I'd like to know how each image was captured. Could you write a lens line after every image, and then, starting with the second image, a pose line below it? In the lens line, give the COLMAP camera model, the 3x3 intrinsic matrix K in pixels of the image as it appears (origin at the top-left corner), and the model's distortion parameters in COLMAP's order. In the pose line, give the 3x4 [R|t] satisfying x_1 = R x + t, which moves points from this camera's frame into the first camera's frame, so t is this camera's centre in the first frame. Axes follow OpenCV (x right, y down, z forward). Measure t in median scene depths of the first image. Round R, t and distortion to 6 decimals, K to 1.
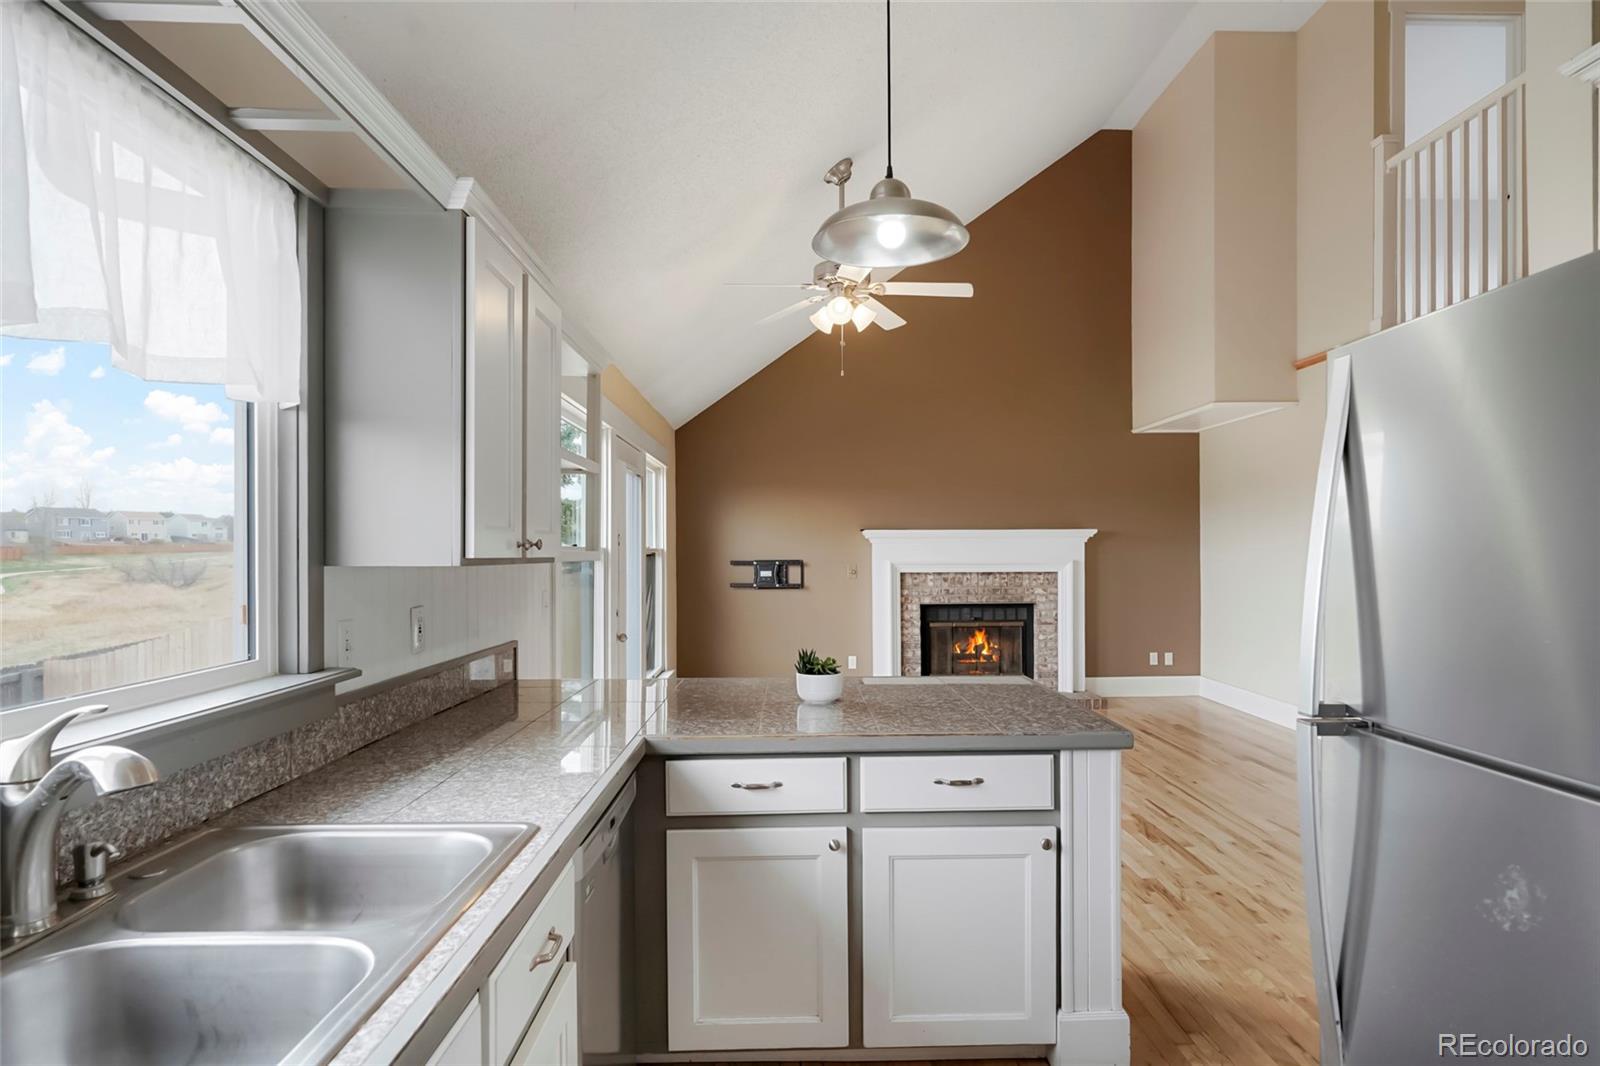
lens RADIAL K [[874.9, 0, 803.5], [0, 874.9, 550.6], [0, 0, 1]] dist [-0.001033, -0.000250]
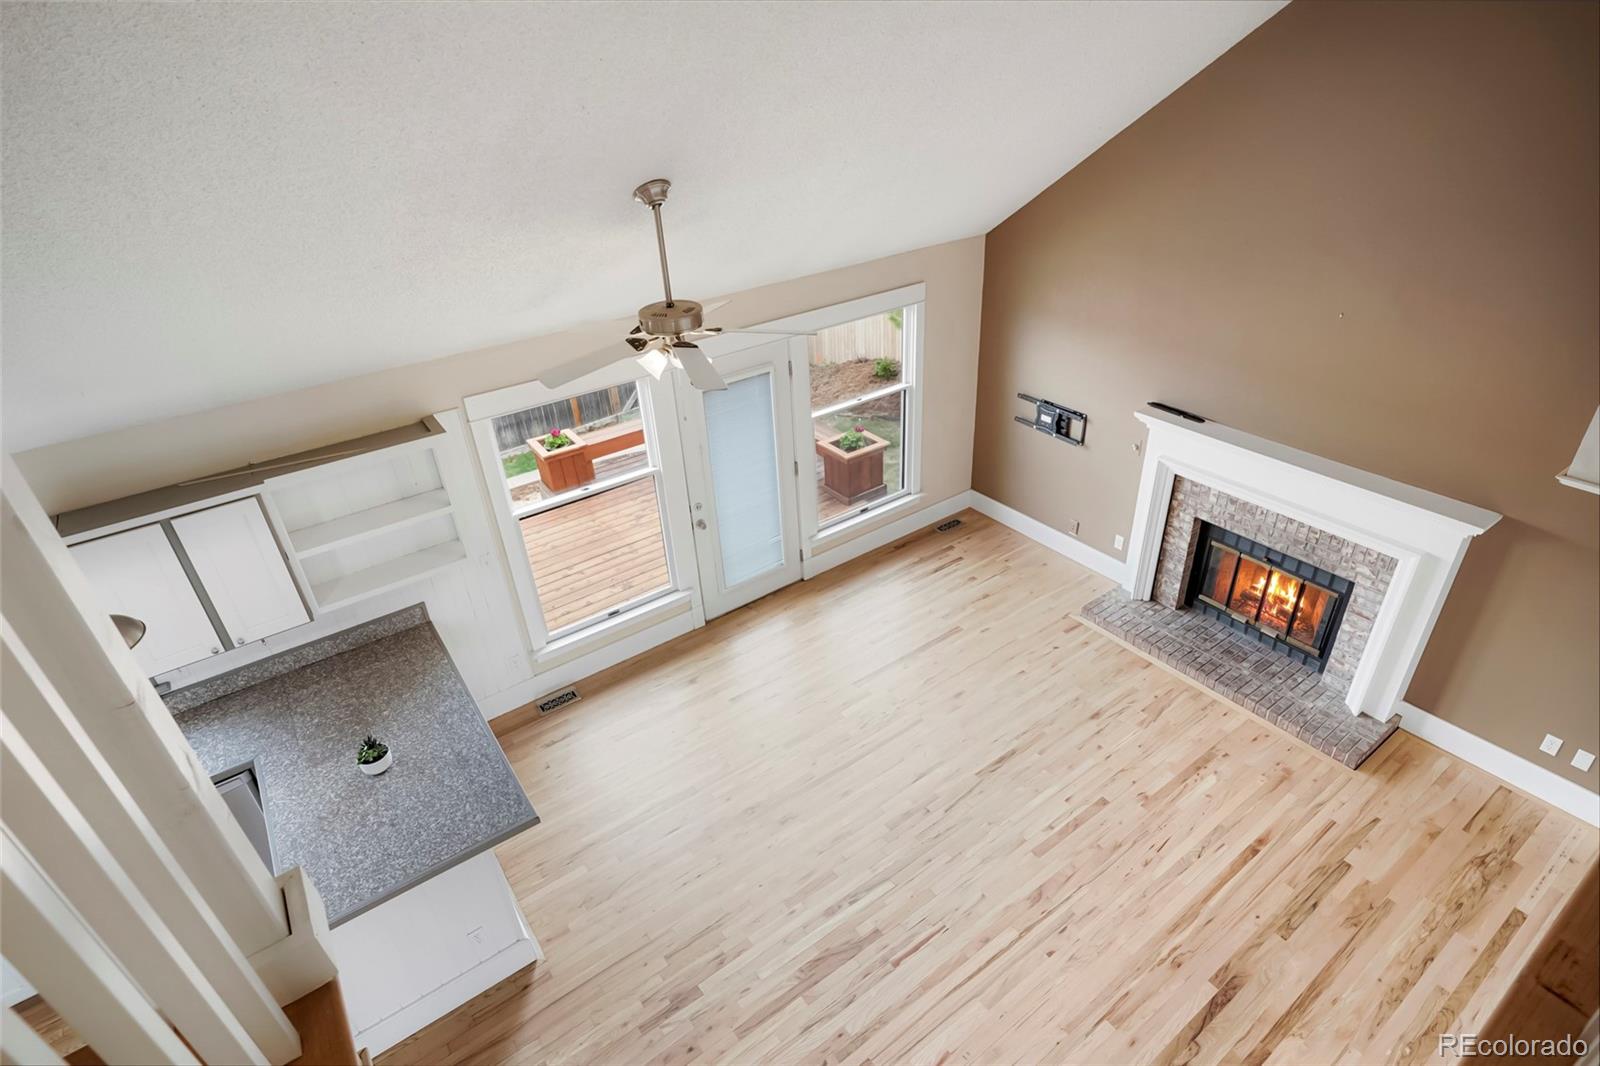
lens RADIAL K [[817.7, 0, 800.0], [0, 817.7, 533.0], [0, 0, 1]] dist [0.000657, 0.000695]
pose [[0.561084, 0.405430, -0.721673, 0.464428], [0.054075, 0.852024, 0.520703, -0.321687], [0.825991, -0.331182, 0.456133, 0.377684]]
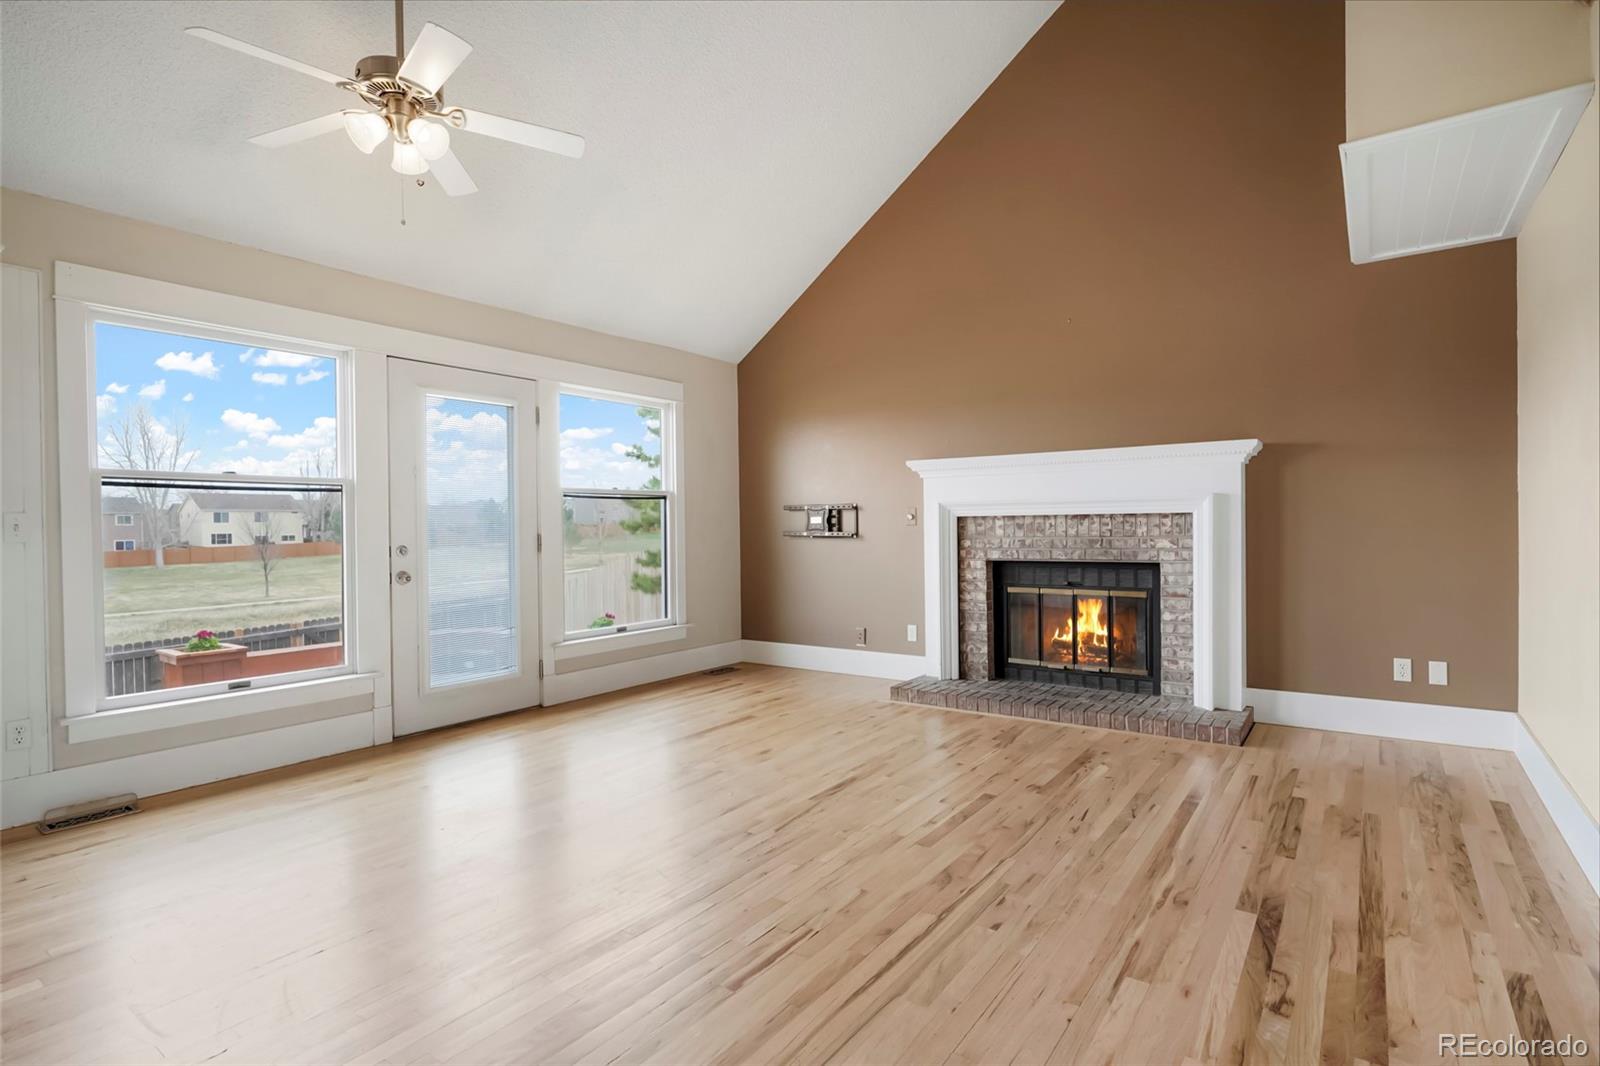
lens RADIAL K [[780.6, 0, 795.2], [0, 780.6, 542.1], [0, 0, 1]] dist [-0.003198, 0.000465]
pose [[0.791553, 0.008181, -0.611046, 0.403008], [0.009283, 0.999634, 0.025409, 0.028398], [0.611031, -0.025785, 0.791187, 0.391557]]
